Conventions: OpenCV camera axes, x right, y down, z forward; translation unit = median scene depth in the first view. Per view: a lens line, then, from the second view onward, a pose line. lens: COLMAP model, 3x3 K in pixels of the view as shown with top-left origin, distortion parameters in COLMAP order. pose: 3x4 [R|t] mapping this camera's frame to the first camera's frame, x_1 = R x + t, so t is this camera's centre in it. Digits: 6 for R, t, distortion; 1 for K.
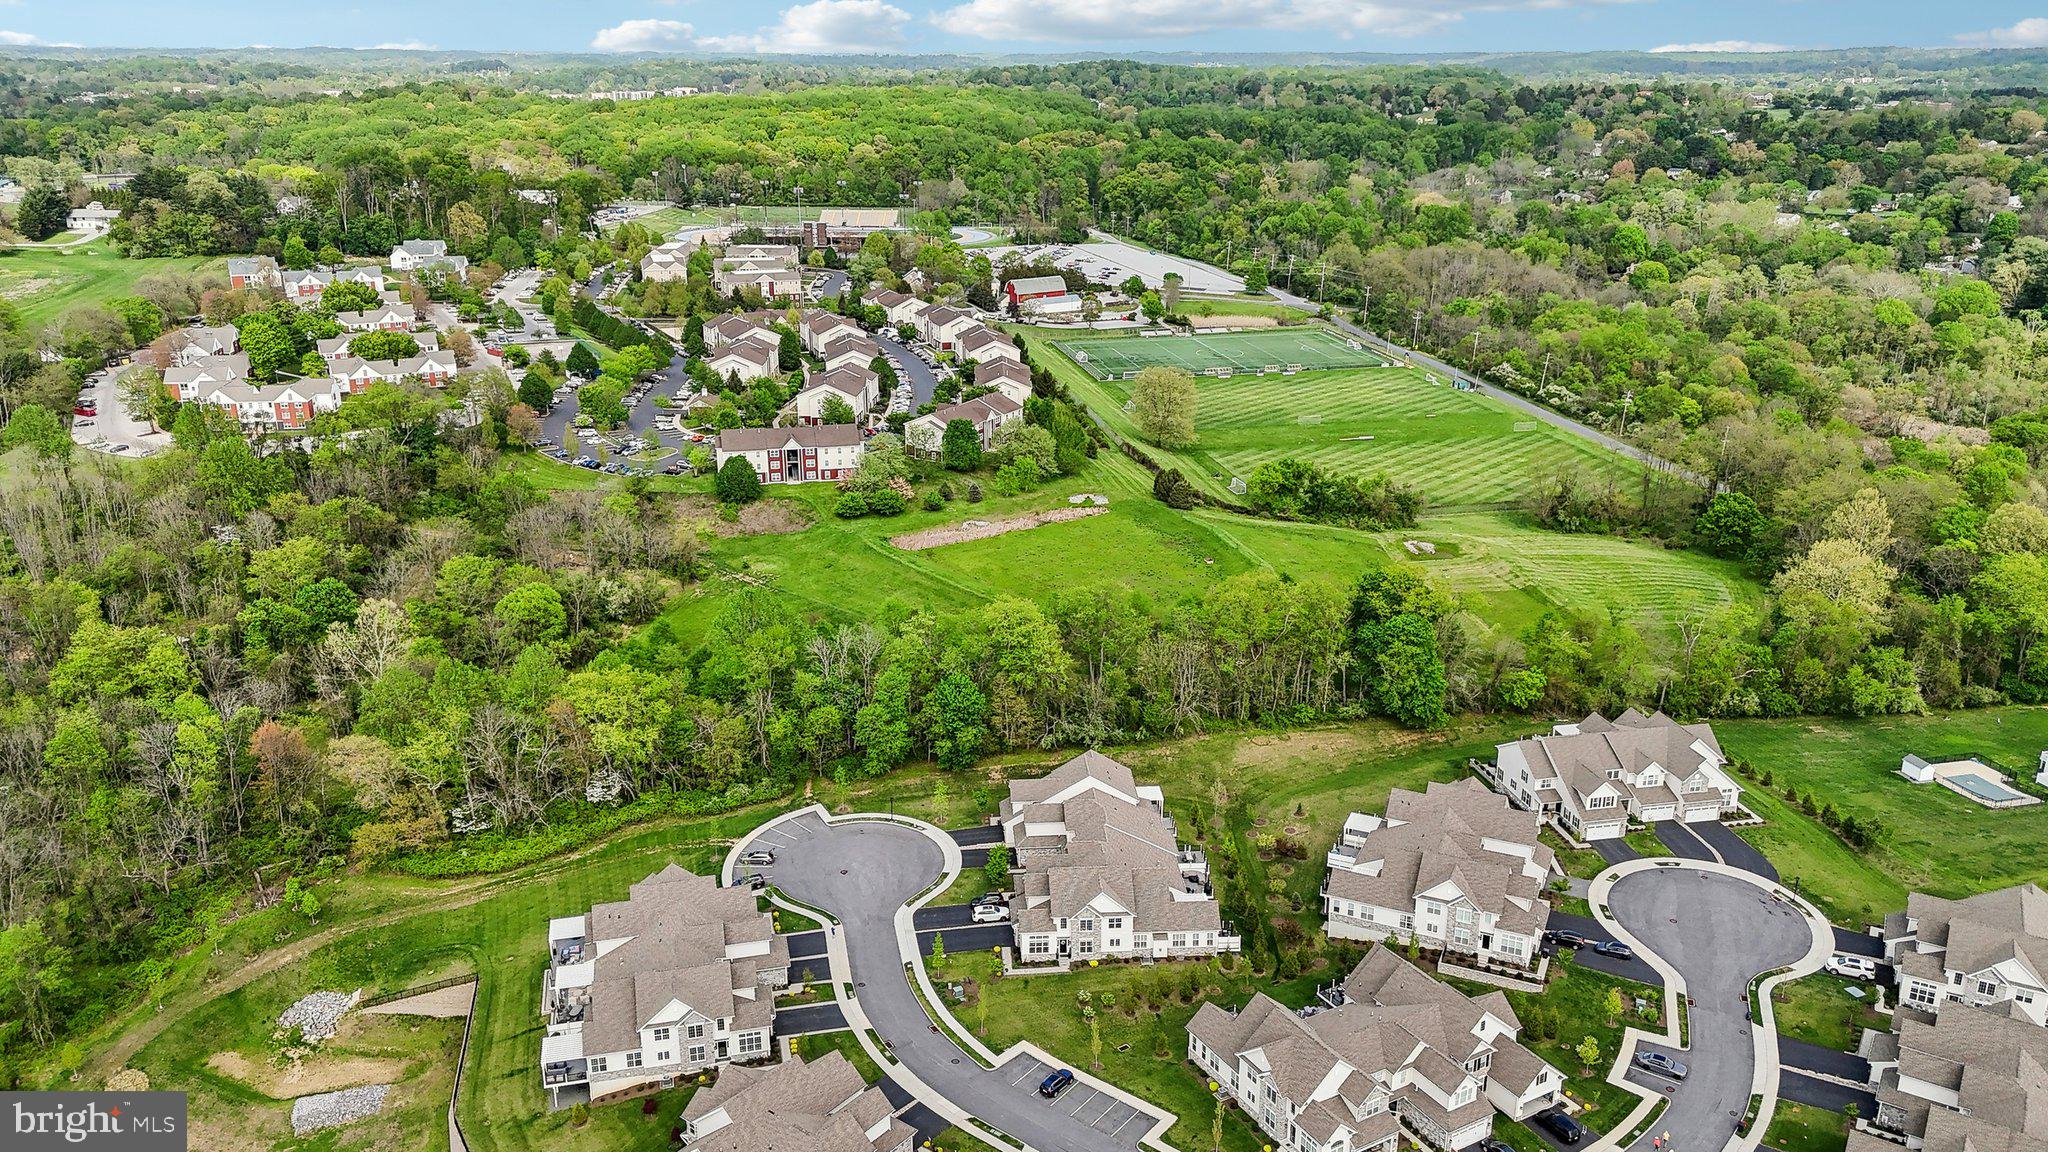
lens RADIAL K [[1544.9, 0, 1024.0], [0, 1544.9, 576.0], [0, 0, 1]] dist [0.084090, -0.079653]
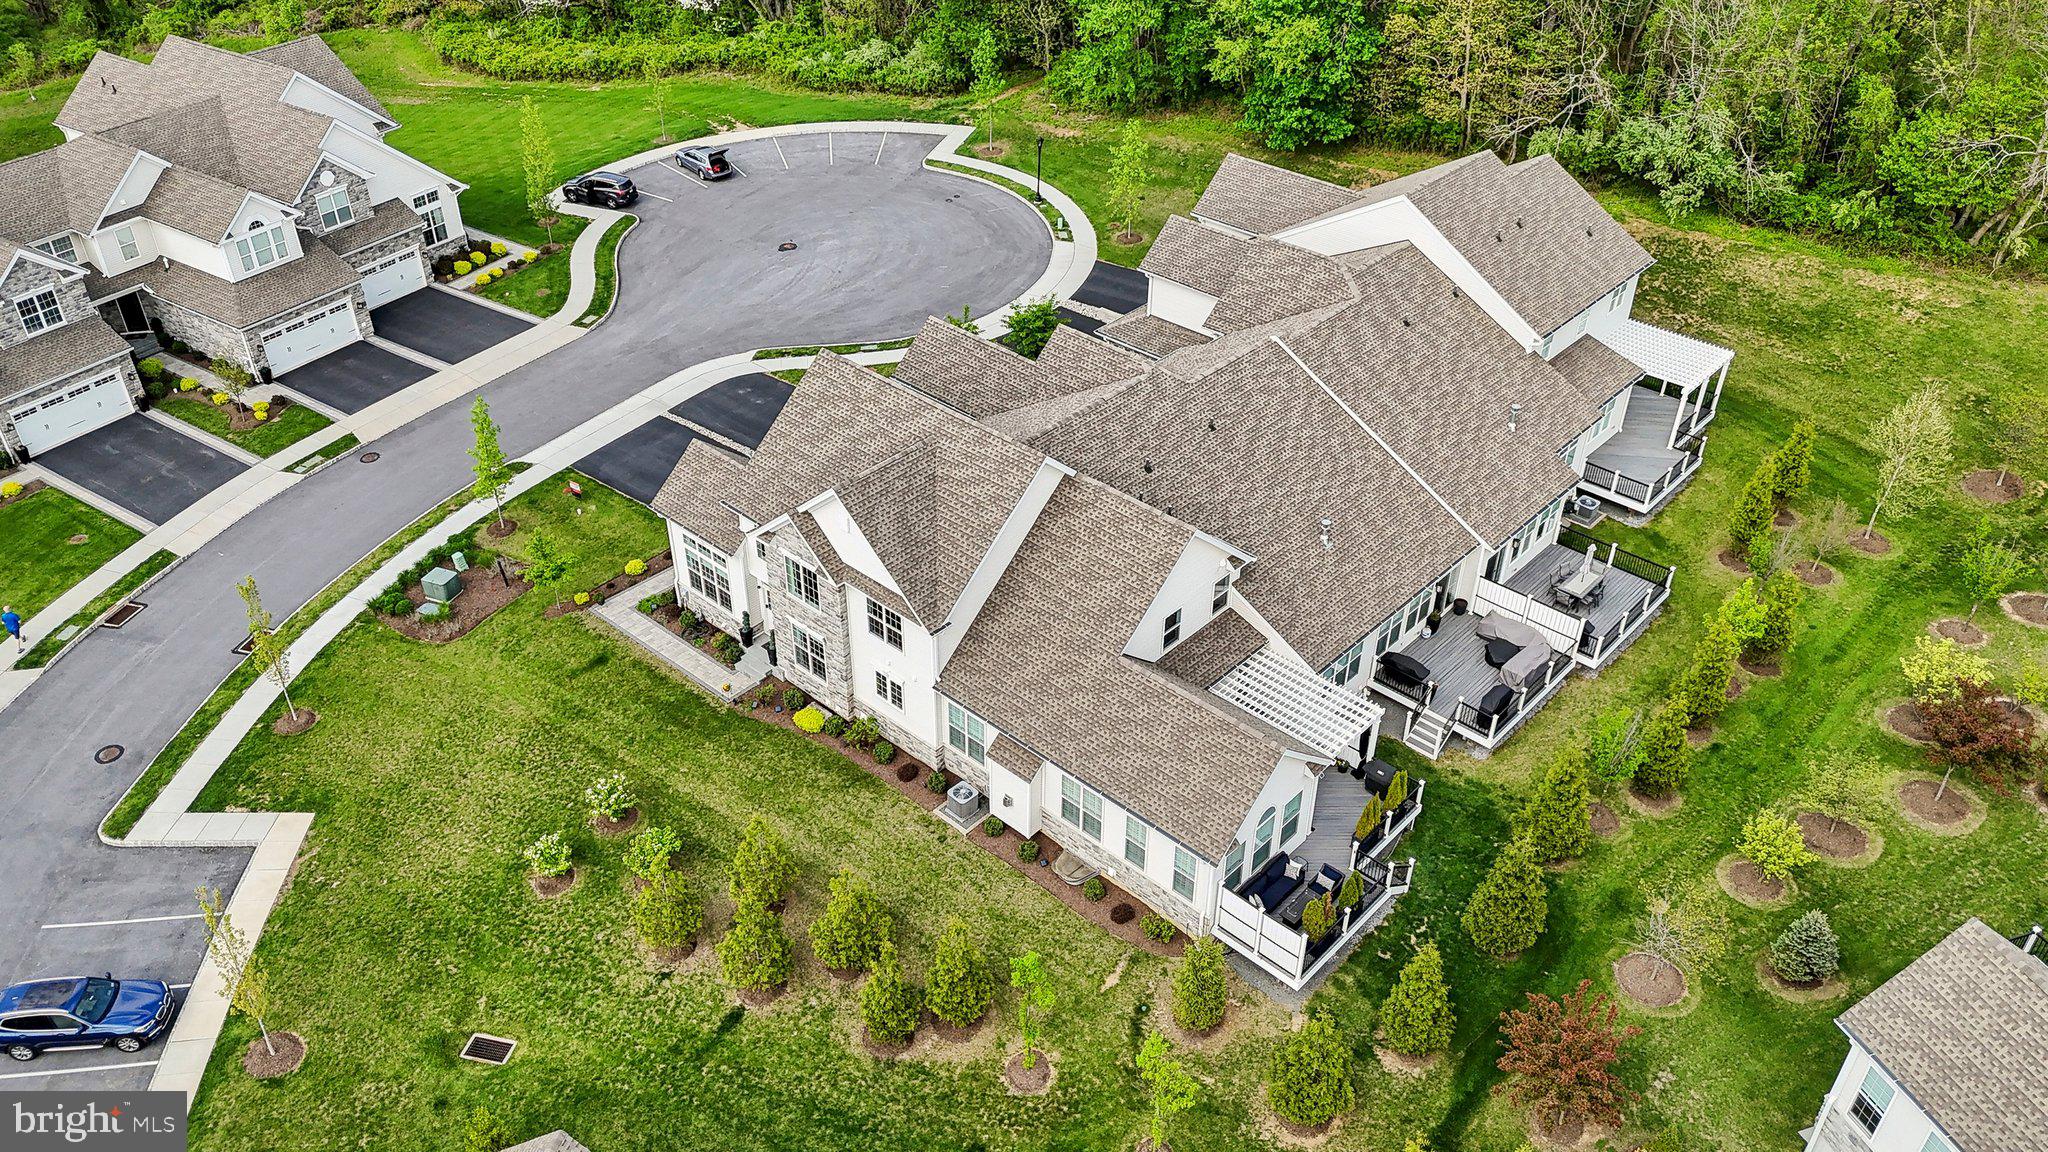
lens RADIAL K [[1544.9, 0, 1024.0], [0, 1544.9, 576.0], [0, 0, 1]] dist [0.084090, -0.079653]
pose [[0.690162, 0.425691, -0.585204, 0.210147], [-0.239890, 0.897537, 0.369974, 0.110911], [0.682737, -0.114958, 0.721564, 0.791749]]
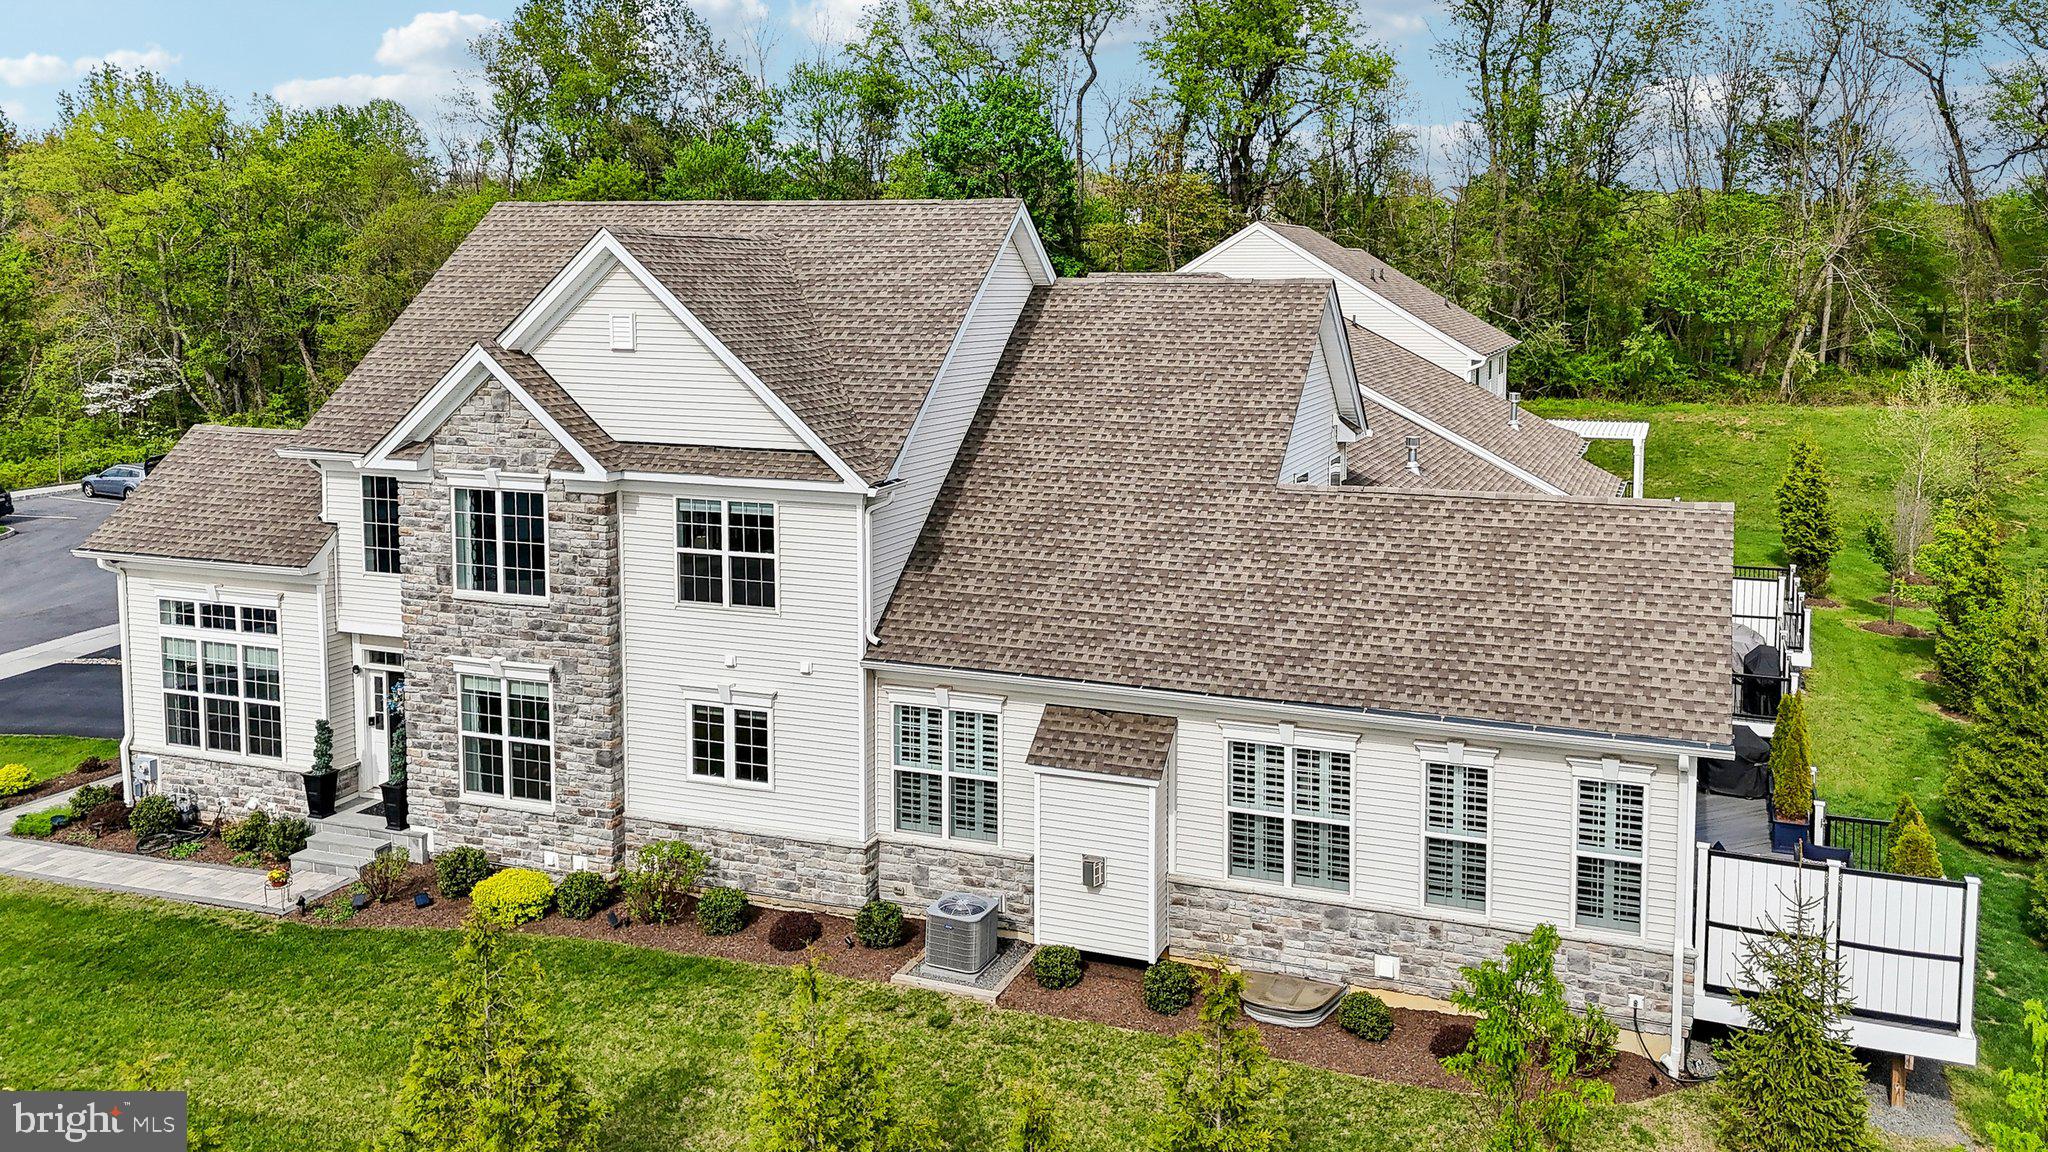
lens RADIAL K [[1578.9, 0, 1154.7], [0, 1578.9, 419.0], [0, 0, 1]] dist [0.051034, -0.070869]
pose [[0.923766, 0.043411, -0.380489, 0.125121], [-0.131392, 0.969173, -0.208424, 0.222883], [0.359712, 0.242528, 0.900993, 0.860396]]
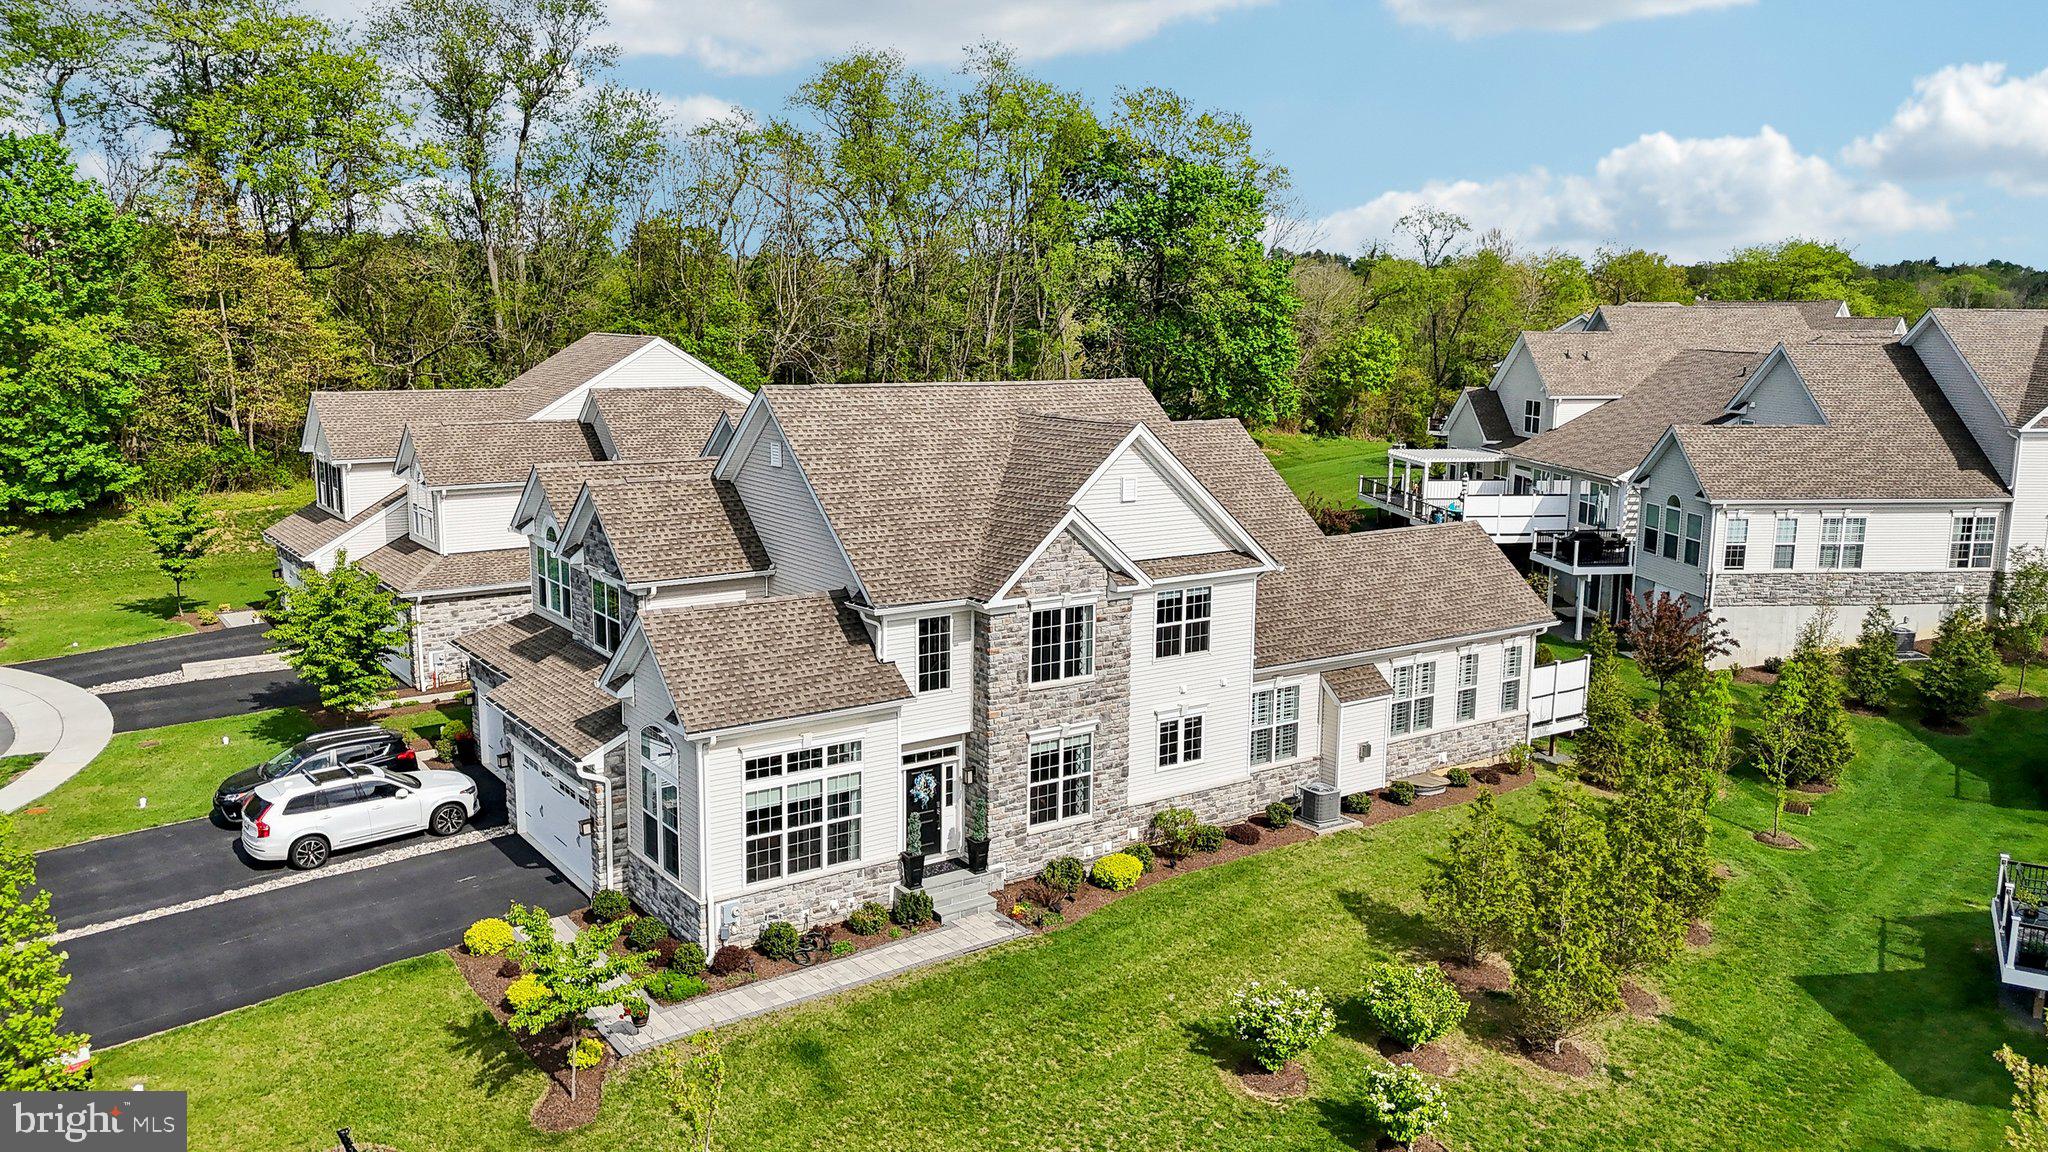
lens RADIAL K [[1544.9, 0, 1024.0], [0, 1544.9, 576.0], [0, 0, 1]] dist [0.084090, -0.079653]
pose [[0.851575, -0.079689, 0.518140, -0.047093], [0.158055, 0.981415, -0.108827, 0.223614], [-0.499838, 0.174569, 0.848344, 0.814603]]
